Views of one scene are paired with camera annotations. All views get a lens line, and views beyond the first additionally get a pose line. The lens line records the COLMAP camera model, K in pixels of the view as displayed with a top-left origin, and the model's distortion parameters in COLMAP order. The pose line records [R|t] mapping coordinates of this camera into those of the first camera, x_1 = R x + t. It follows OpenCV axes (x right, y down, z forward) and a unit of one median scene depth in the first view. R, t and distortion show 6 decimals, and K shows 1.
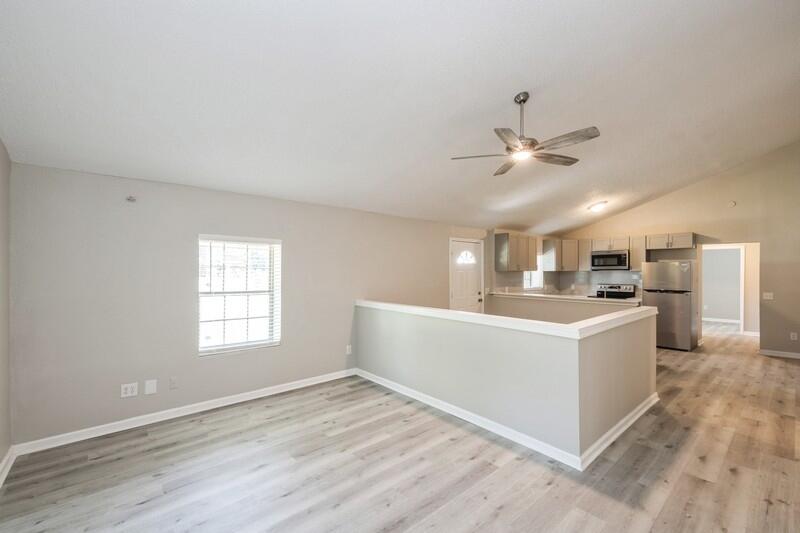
lens RADIAL K [[340.6, 0, 402.0], [0, 340.6, 267.1], [0, 0, 1]] dist [-0.002813, -0.000516]
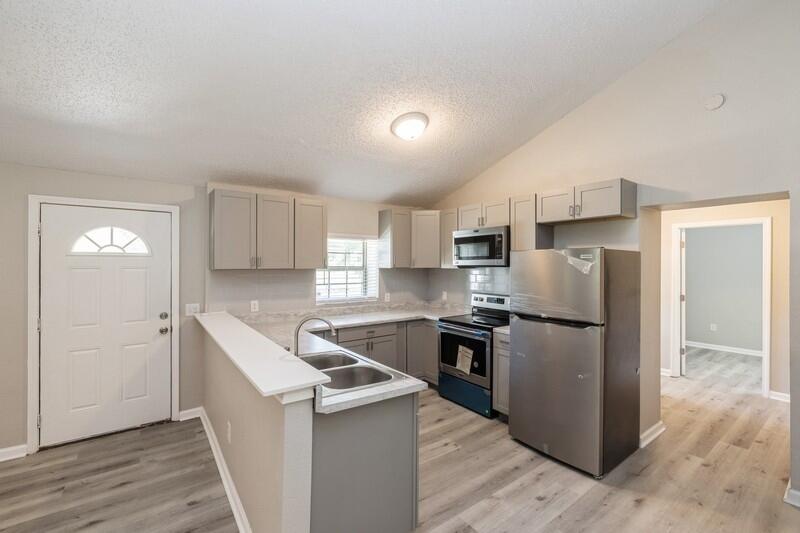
lens RADIAL K [[340.6, 0, 402.1], [0, 340.6, 263.3], [0, 0, 1]] dist [-0.002813, -0.000516]
pose [[0.996869, 0.000562, -0.079071, 0.599515], [0.000307, 0.999940, 0.010978, -0.003060], [0.079072, -0.010968, 0.996809, 0.546757]]
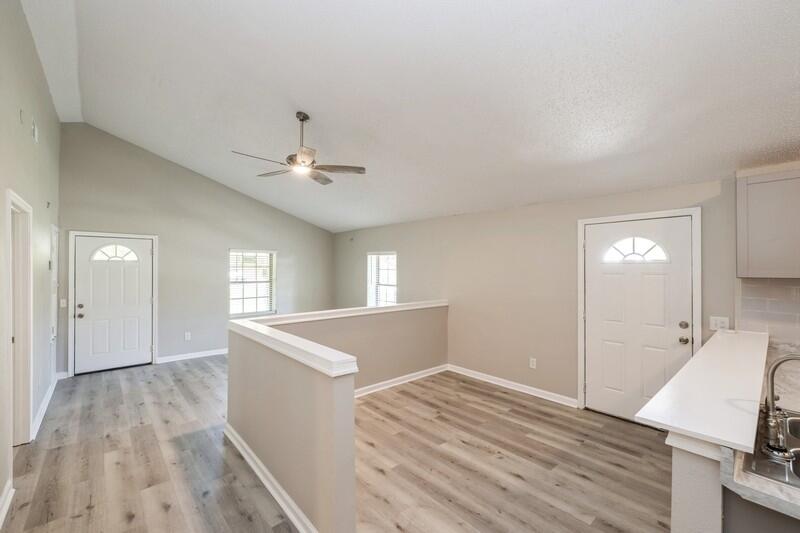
lens RADIAL K [[340.6, 0, 404.5], [0, 340.6, 265.6], [0, 0, 1]] dist [-0.002813, -0.000516]
pose [[0.020239, -0.008522, -0.999759, 0.676096], [0.008948, 0.999925, -0.008343, -0.003243], [0.999755, -0.008777, 0.020314, 0.613619]]
